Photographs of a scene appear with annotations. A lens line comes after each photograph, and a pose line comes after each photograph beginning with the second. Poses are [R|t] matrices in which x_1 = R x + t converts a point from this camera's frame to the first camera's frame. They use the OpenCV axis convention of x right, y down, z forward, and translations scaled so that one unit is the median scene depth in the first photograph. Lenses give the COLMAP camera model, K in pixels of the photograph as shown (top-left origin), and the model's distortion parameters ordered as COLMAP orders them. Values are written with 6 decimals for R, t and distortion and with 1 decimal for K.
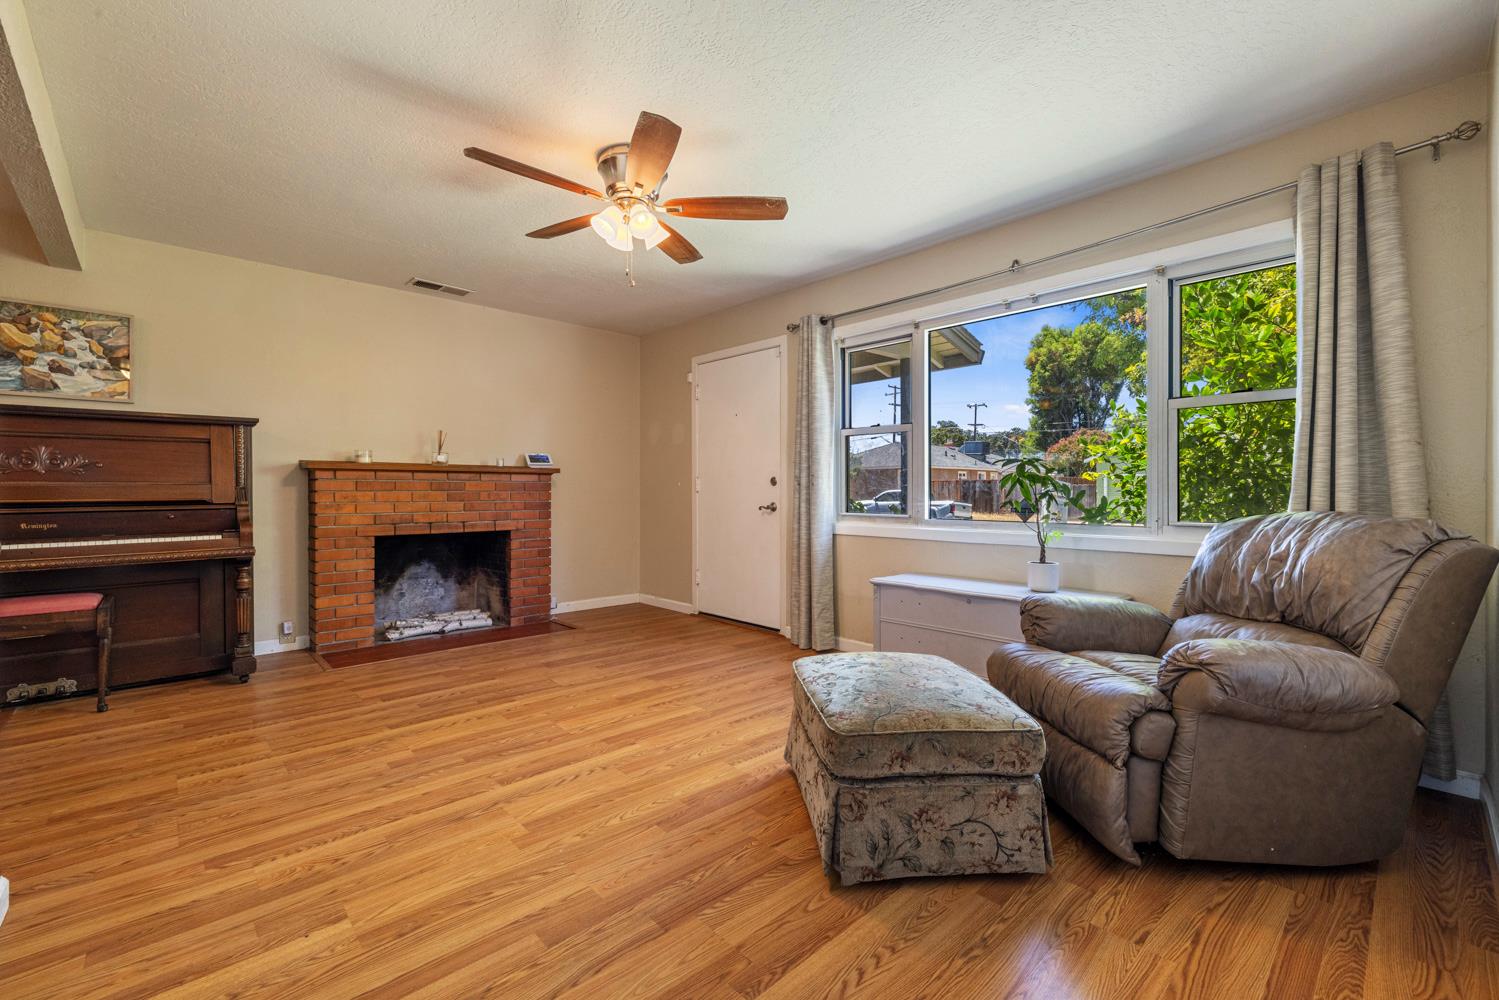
lens RADIAL K [[631.1, 0, 749.5], [0, 631.1, 500.0], [0, 0, 1]] dist [0.000987, -0.000478]
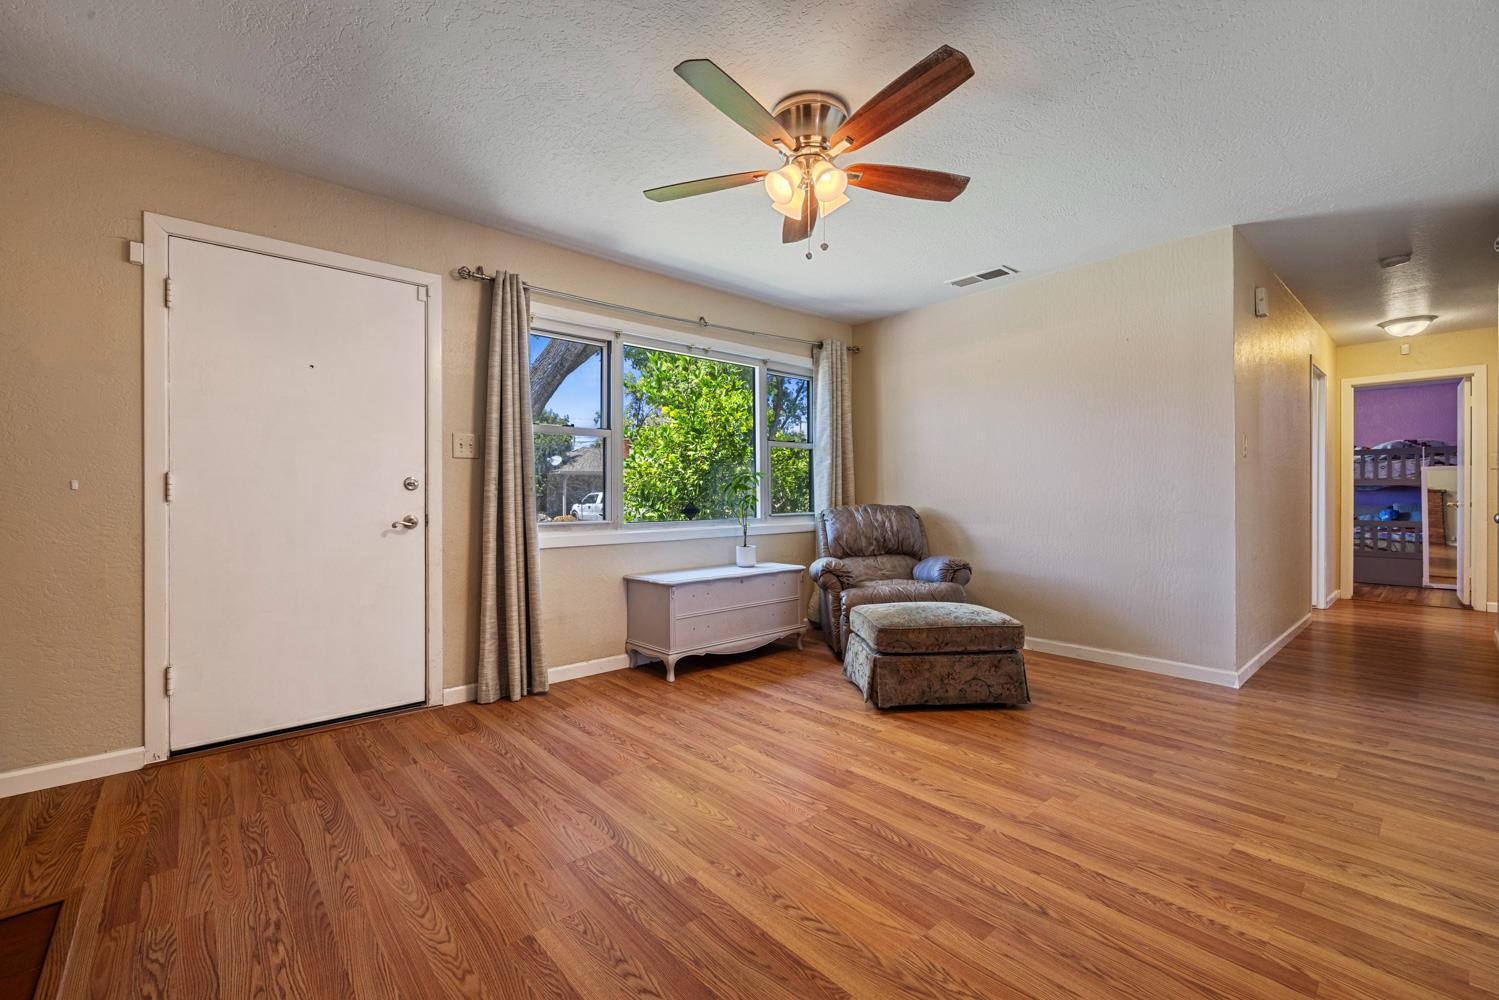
lens RADIAL K [[631.1, 0, 749.5], [0, 631.1, 500.0], [0, 0, 1]] dist [0.000987, -0.000478]
pose [[0.023389, -0.007242, 0.999700, -1.169064], [0.018536, 0.999805, 0.006809, -0.017591], [-0.999555, 0.018371, 0.023519, 1.183914]]
